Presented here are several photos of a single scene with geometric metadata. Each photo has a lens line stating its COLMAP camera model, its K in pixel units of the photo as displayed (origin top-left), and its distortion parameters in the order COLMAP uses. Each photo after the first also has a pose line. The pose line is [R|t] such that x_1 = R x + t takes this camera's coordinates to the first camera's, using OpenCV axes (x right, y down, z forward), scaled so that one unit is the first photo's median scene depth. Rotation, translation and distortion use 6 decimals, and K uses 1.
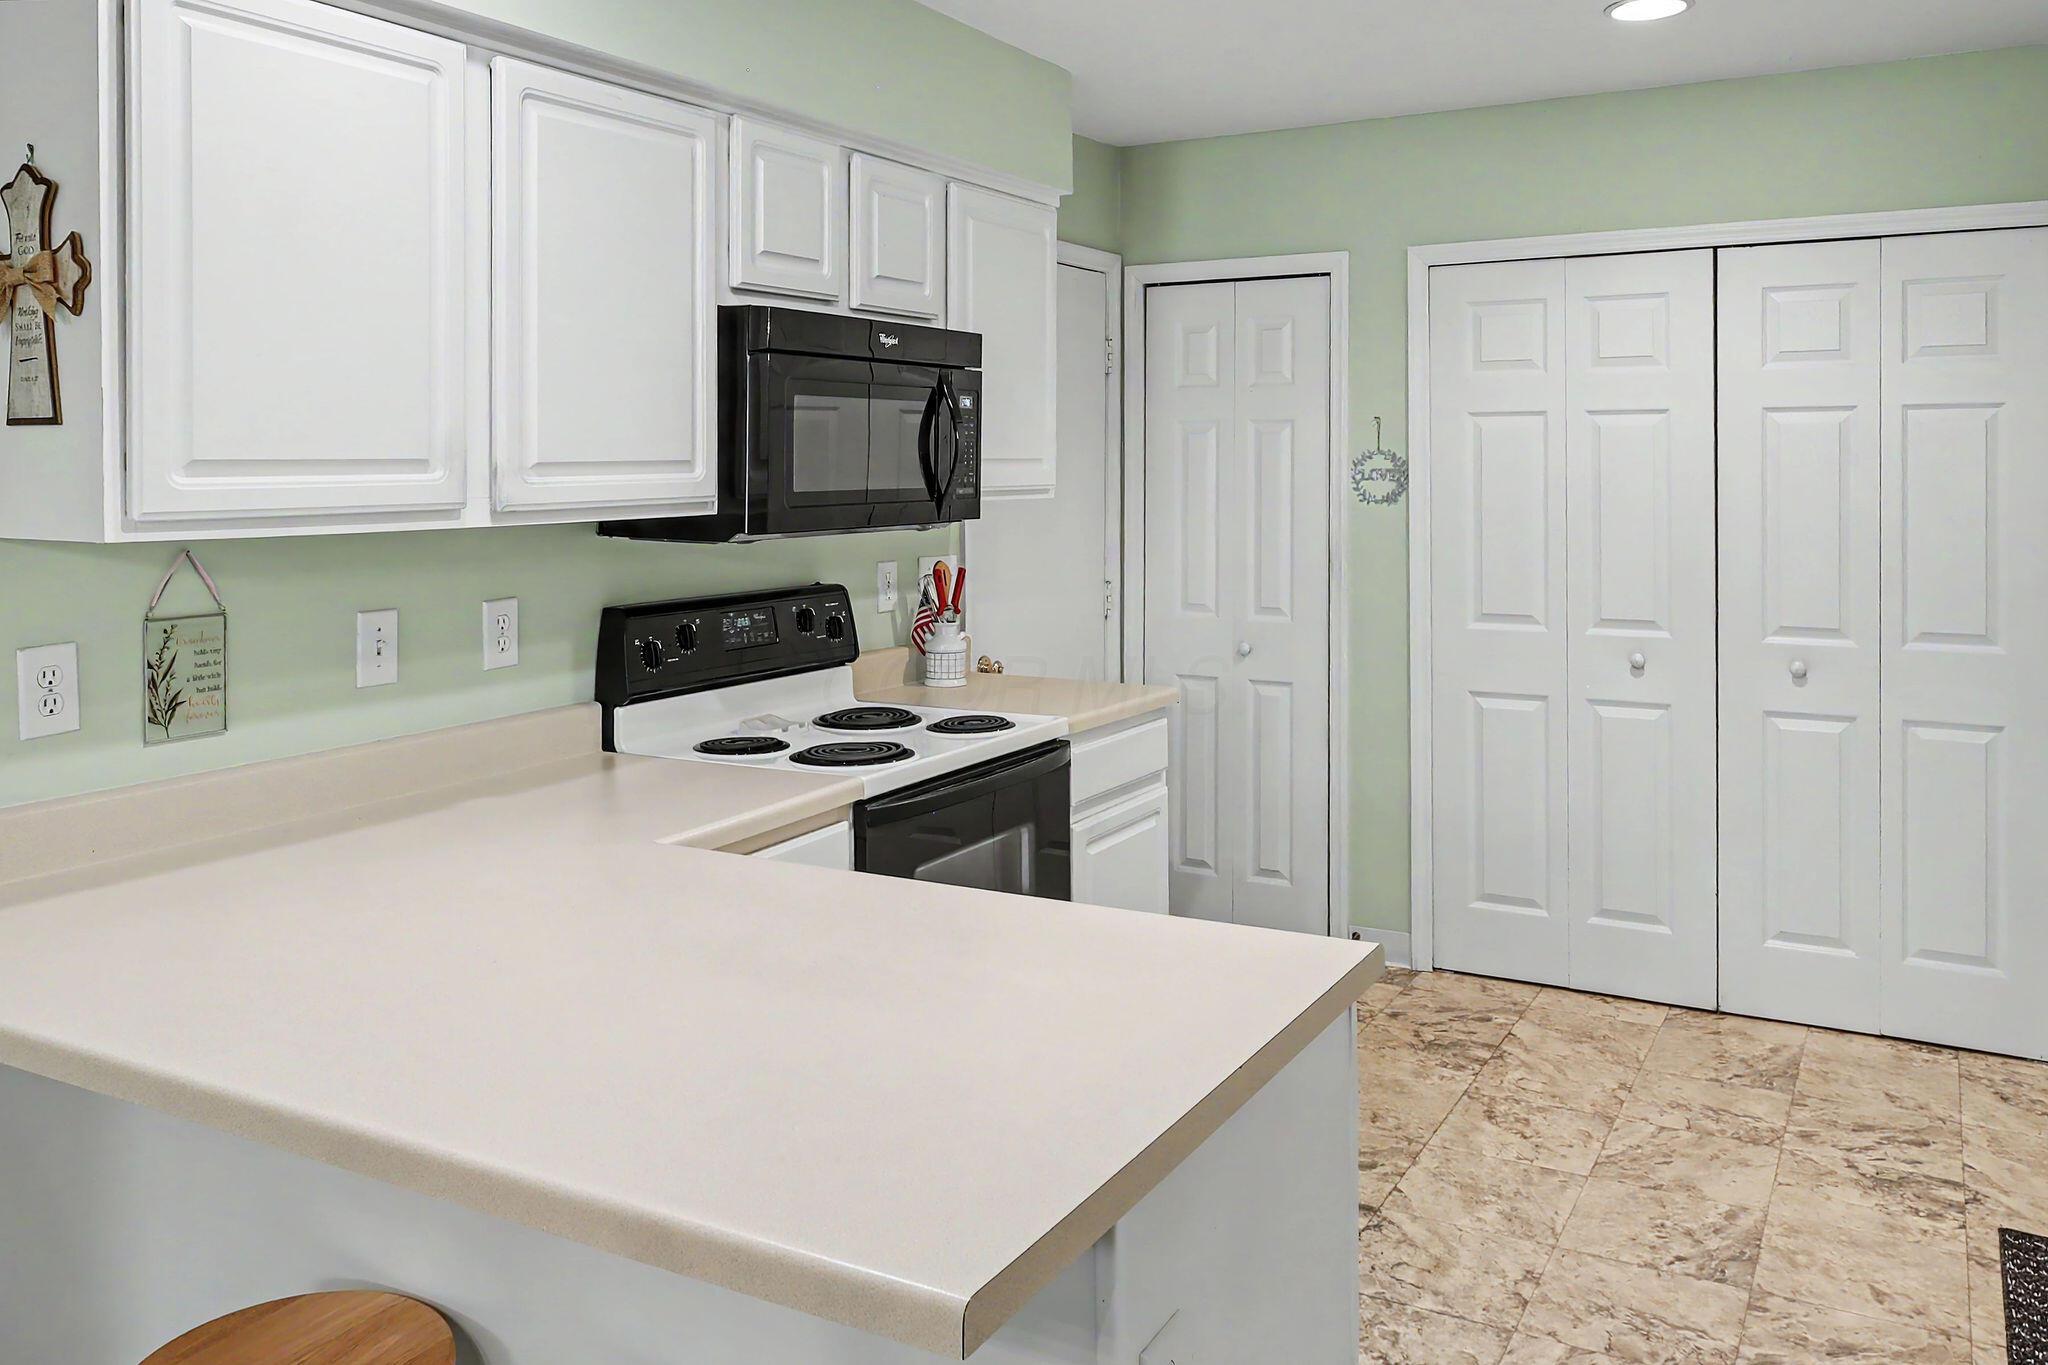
lens RADIAL K [[1572.7, 0, 984.3], [0, 1572.7, 466.8], [0, 0, 1]] dist [-0.028996, 0.003686]
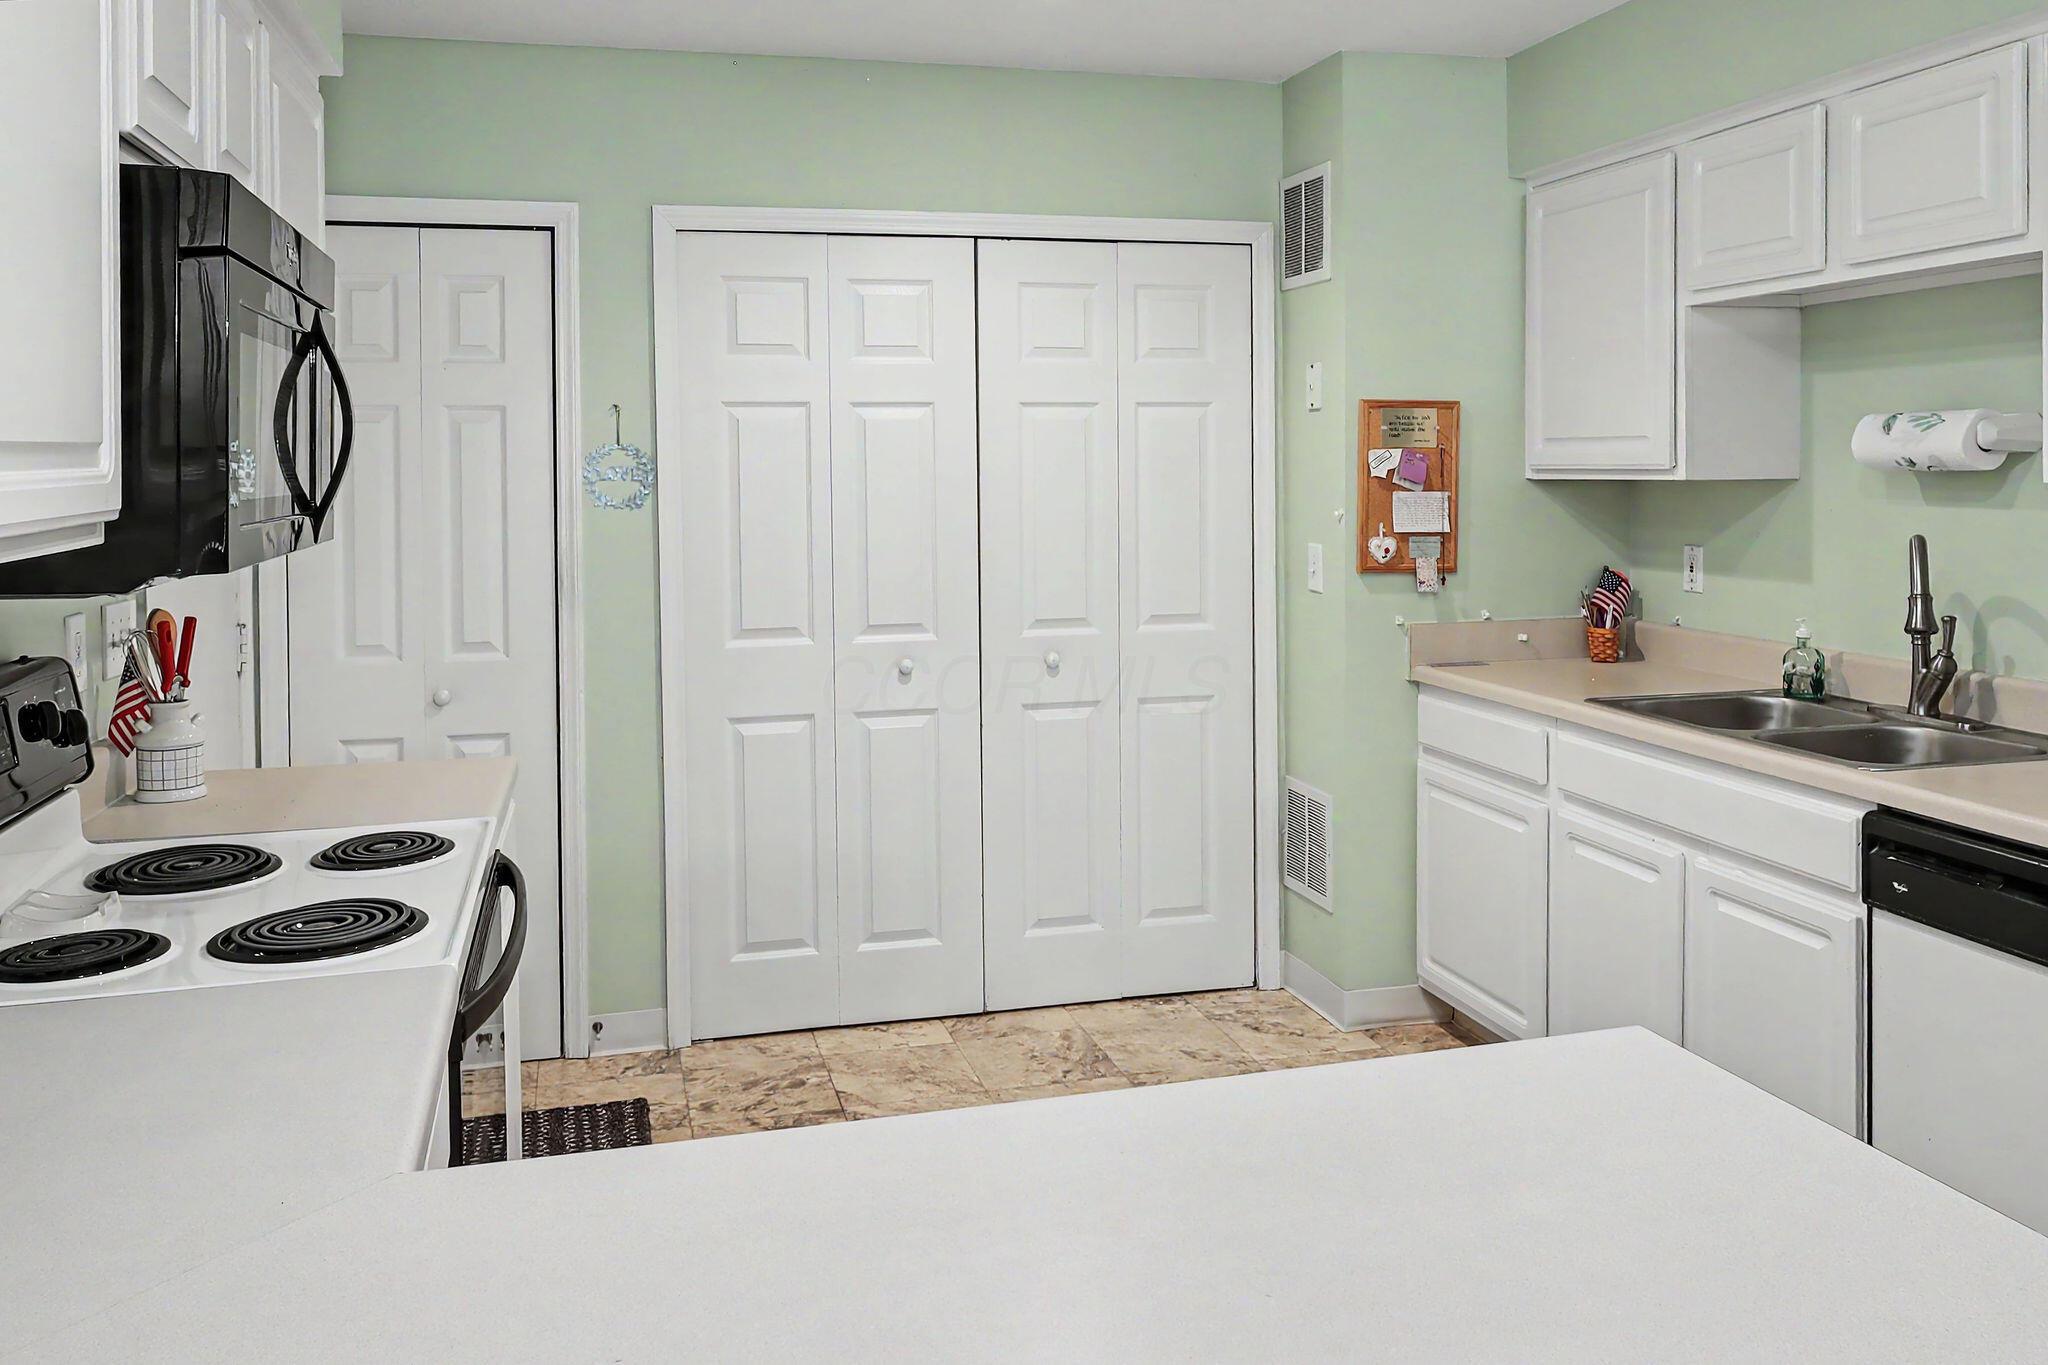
lens RADIAL K [[1604.9, 0, 1026.8], [0, 1604.9, 504.3], [0, 0, 1]] dist [-0.028392, -0.005811]
pose [[0.703386, -0.020272, 0.710519, -0.229526], [0.008771, 0.999765, 0.019842, 0.007113], [-0.710754, -0.007725, 0.703399, 0.272769]]
